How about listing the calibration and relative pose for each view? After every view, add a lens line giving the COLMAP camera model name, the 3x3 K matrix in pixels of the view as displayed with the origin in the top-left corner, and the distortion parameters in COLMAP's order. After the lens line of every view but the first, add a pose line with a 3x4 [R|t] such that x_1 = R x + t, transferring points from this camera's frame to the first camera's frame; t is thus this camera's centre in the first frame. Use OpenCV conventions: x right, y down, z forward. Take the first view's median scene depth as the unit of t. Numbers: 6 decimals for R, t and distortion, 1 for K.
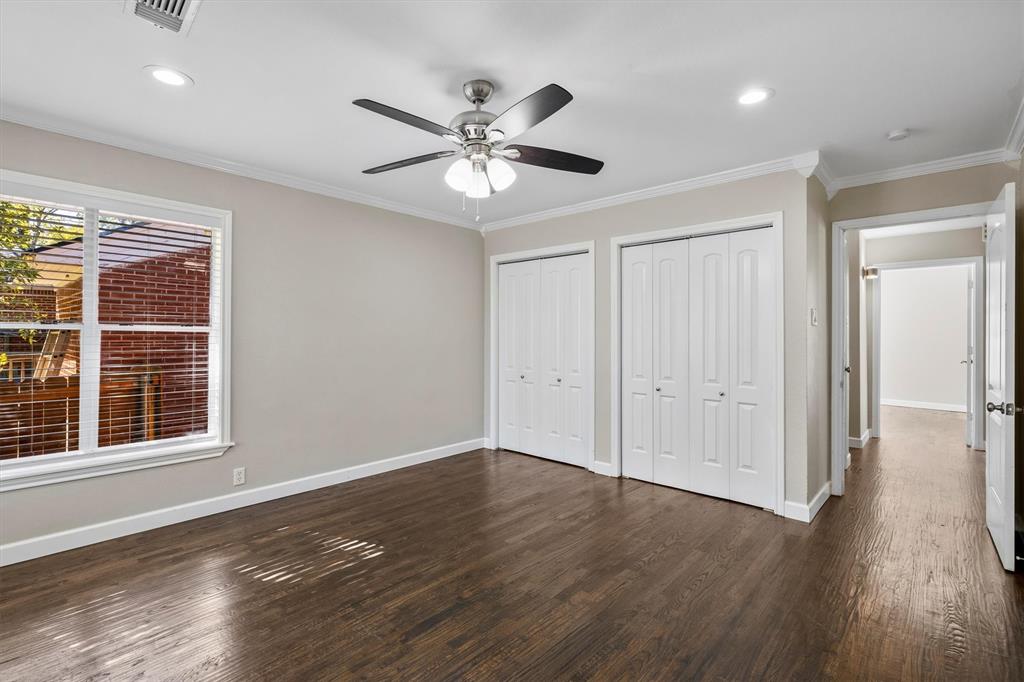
lens RADIAL K [[463.0, 0, 512.0], [0, 463.0, 341.0], [0, 0, 1]] dist [0.015395, 0.000007]
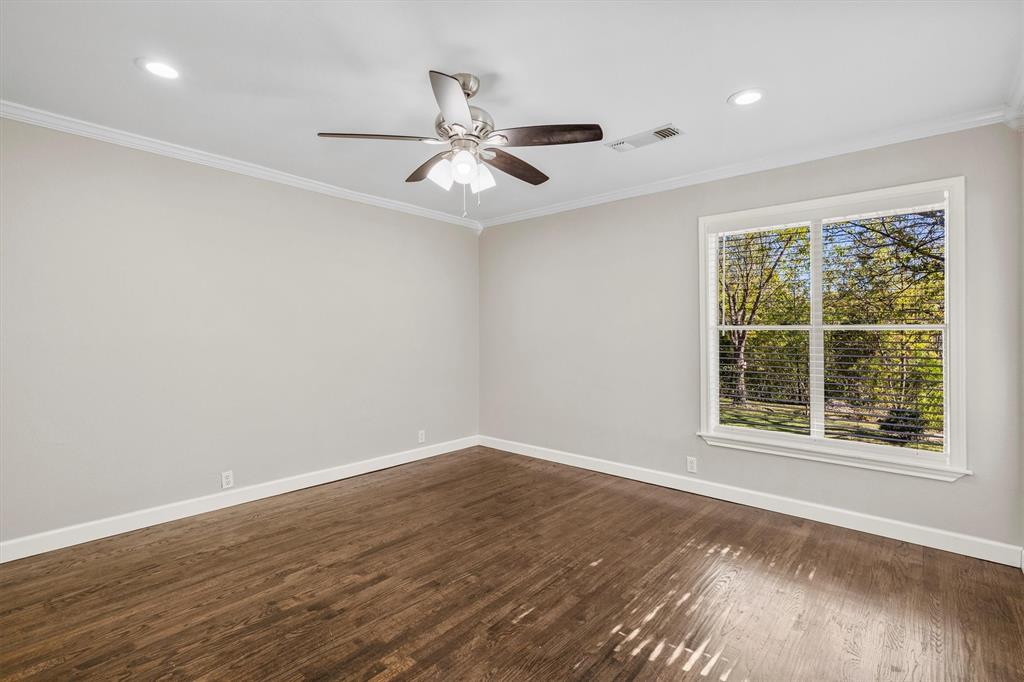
lens RADIAL K [[466.7, 0, 508.0], [0, 466.7, 329.2], [0, 0, 1]] dist [0.001875, 0.000105]
pose [[-0.999938, -0.008750, -0.006932, -0.114142], [-0.008845, 0.999864, 0.013917, -0.024052], [0.006809, 0.013977, -0.999879, 1.421689]]
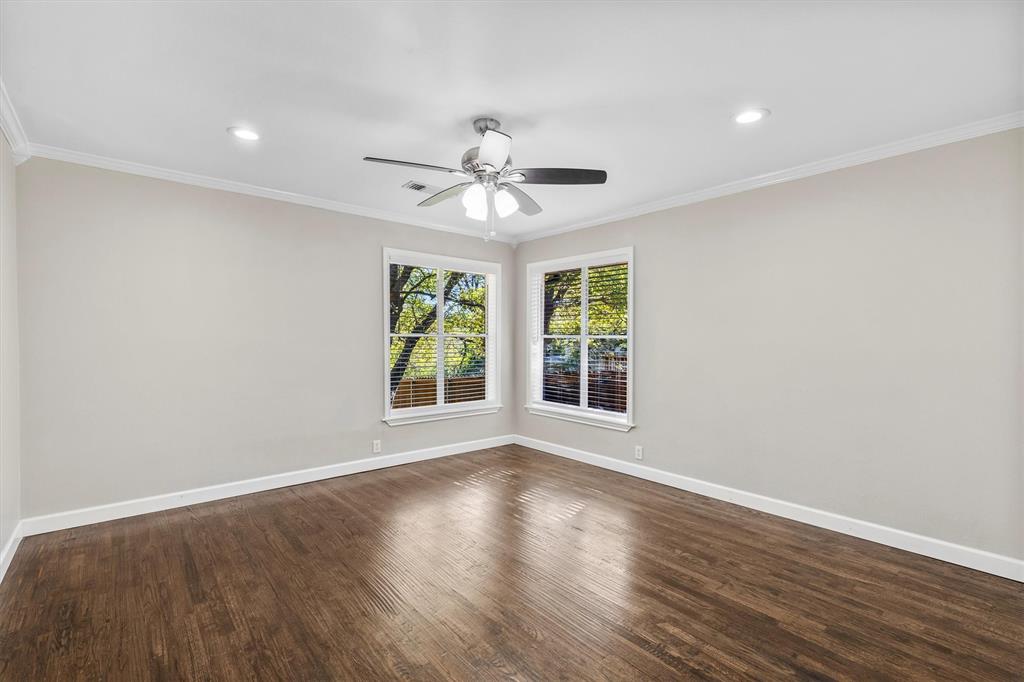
lens RADIAL K [[471.1, 0, 512.0], [0, 471.1, 341.0], [0, 0, 1]] dist [0.001591, 0.000398]
pose [[-0.130216, -0.001666, -0.991484, 0.770040], [-0.020899, 0.999781, 0.001065, -0.006773], [0.991265, 0.020860, -0.130222, 0.865901]]
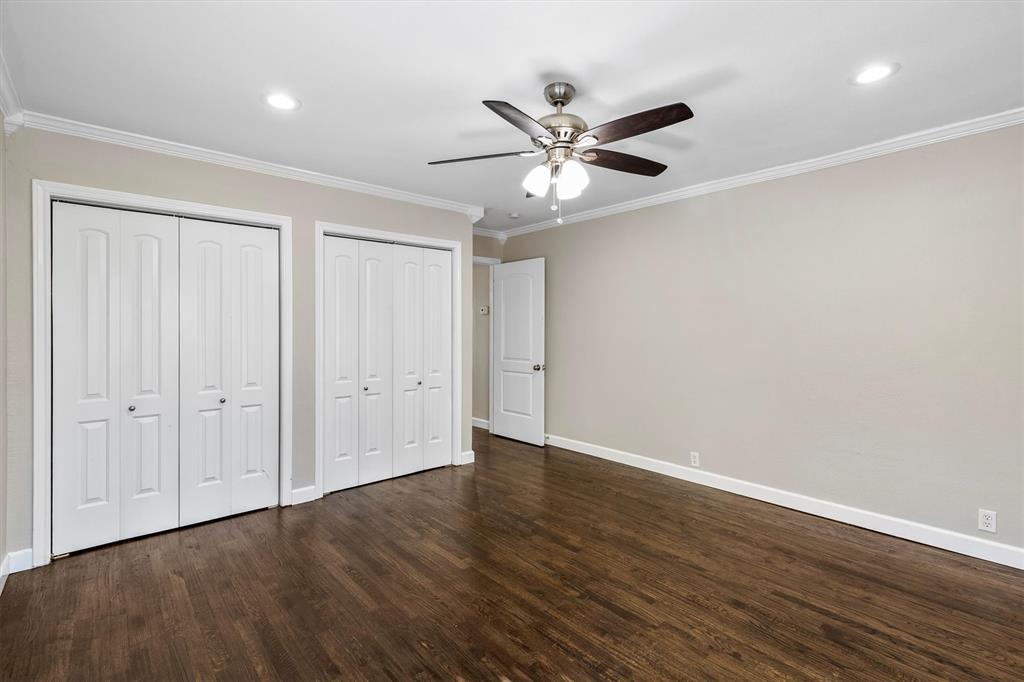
lens RADIAL K [[466.7, 0, 508.0], [0, 466.7, 329.2], [0, 0, 1]] dist [0.001875, 0.000105]
pose [[0.133083, -0.003445, 0.991099, -0.770384], [0.022533, 0.999746, 0.000449, -0.018903], [-0.990849, 0.022272, 0.133127, 0.689319]]
